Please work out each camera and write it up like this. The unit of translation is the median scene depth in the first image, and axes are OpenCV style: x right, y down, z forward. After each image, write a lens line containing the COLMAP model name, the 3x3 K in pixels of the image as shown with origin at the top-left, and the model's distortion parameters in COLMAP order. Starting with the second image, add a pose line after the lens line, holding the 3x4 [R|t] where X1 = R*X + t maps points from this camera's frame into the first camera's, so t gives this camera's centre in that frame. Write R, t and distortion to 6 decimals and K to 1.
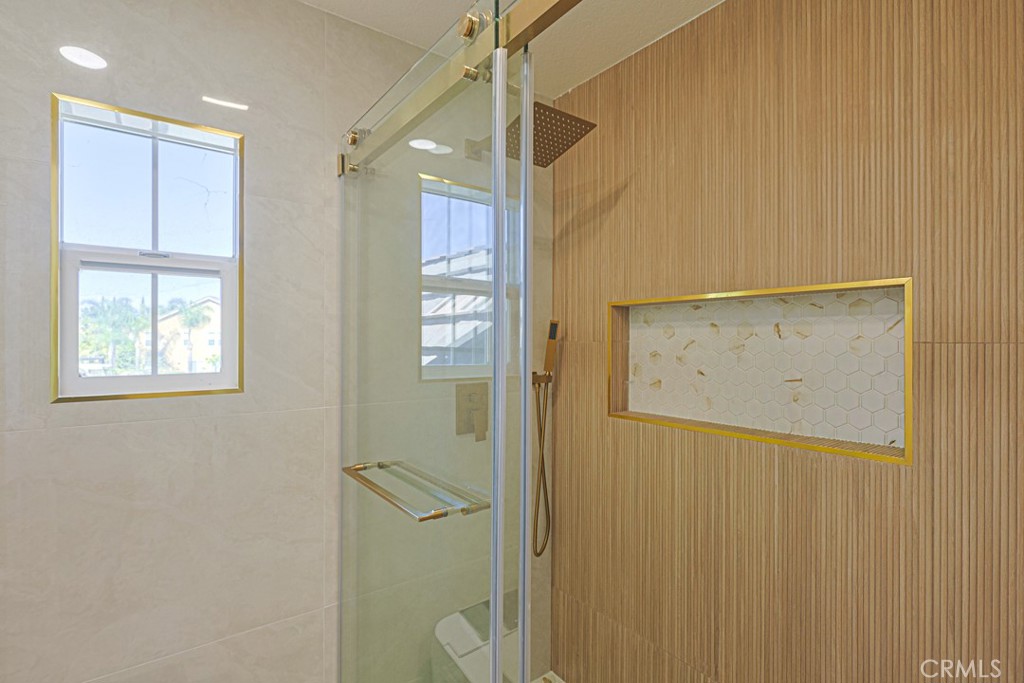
lens RADIAL K [[493.3, 0, 512.6], [0, 493.3, 341.5], [0, 0, 1]] dist [-0.002381, -0.000399]
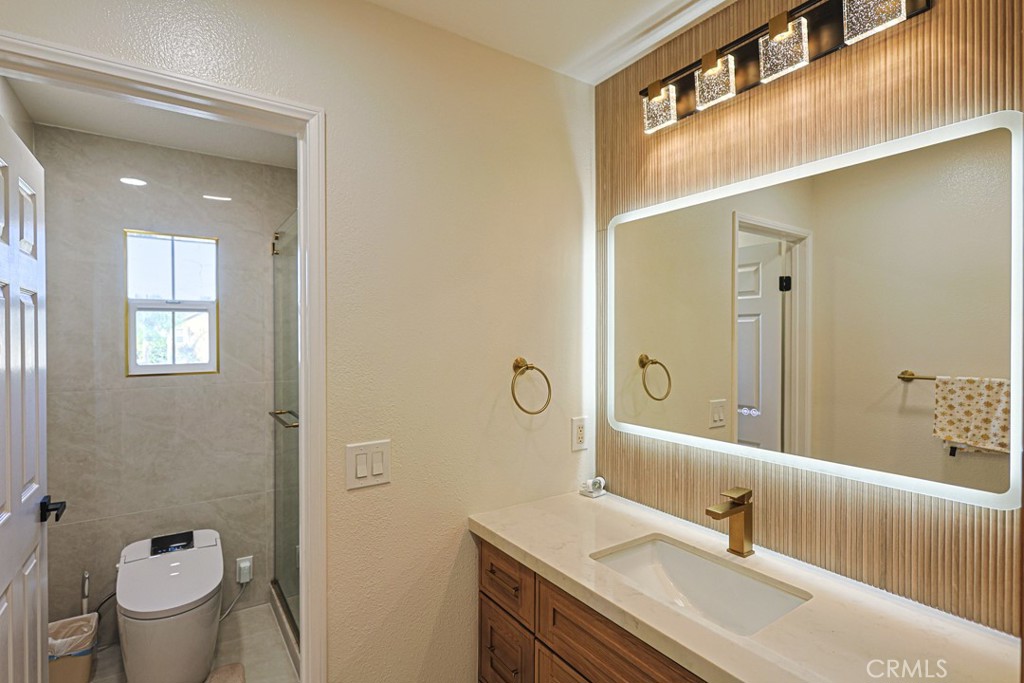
lens RADIAL K [[493.3, 0, 511.3], [0, 493.3, 341.2], [0, 0, 1]] dist [-0.002381, -0.000399]
pose [[0.998865, -0.003512, -0.047500, 0.653121], [0.004020, 0.999936, 0.010621, -0.035899], [0.047460, -0.010799, 0.998815, -0.823979]]
